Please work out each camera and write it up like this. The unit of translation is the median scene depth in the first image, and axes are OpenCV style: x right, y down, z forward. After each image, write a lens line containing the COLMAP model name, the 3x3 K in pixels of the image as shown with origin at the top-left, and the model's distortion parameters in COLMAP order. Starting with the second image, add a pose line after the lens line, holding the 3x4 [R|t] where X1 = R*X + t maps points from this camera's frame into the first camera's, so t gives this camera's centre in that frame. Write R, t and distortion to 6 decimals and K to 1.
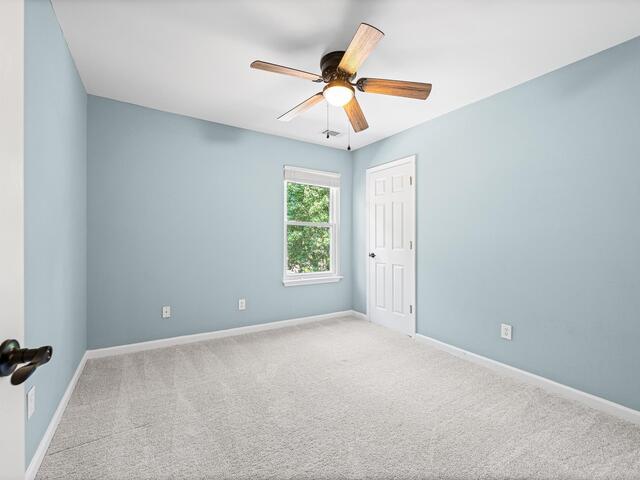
lens RADIAL K [[282.4, 0, 320.3], [0, 282.4, 240.2], [0, 0, 1]] dist [-0.001389, 0.000201]
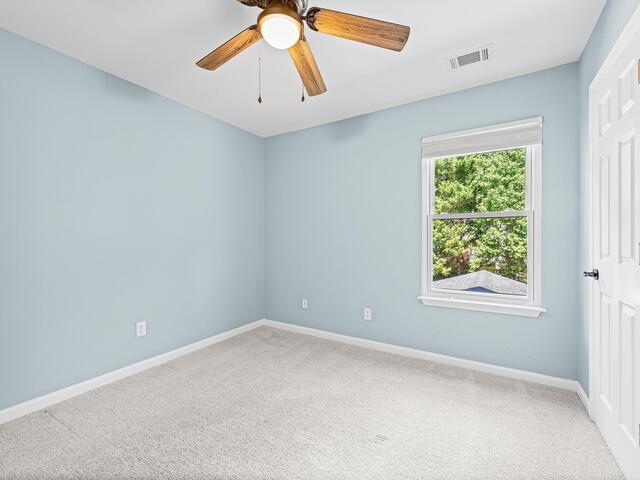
lens RADIAL K [[282.4, 0, 320.5], [0, 282.4, 241.6], [0, 0, 1]] dist [-0.001389, 0.000201]
pose [[0.444149, -0.001348, -0.895952, 0.418568], [-0.000347, 0.999999, -0.001676, 0.003163], [0.895953, 0.001055, 0.444148, 0.449570]]
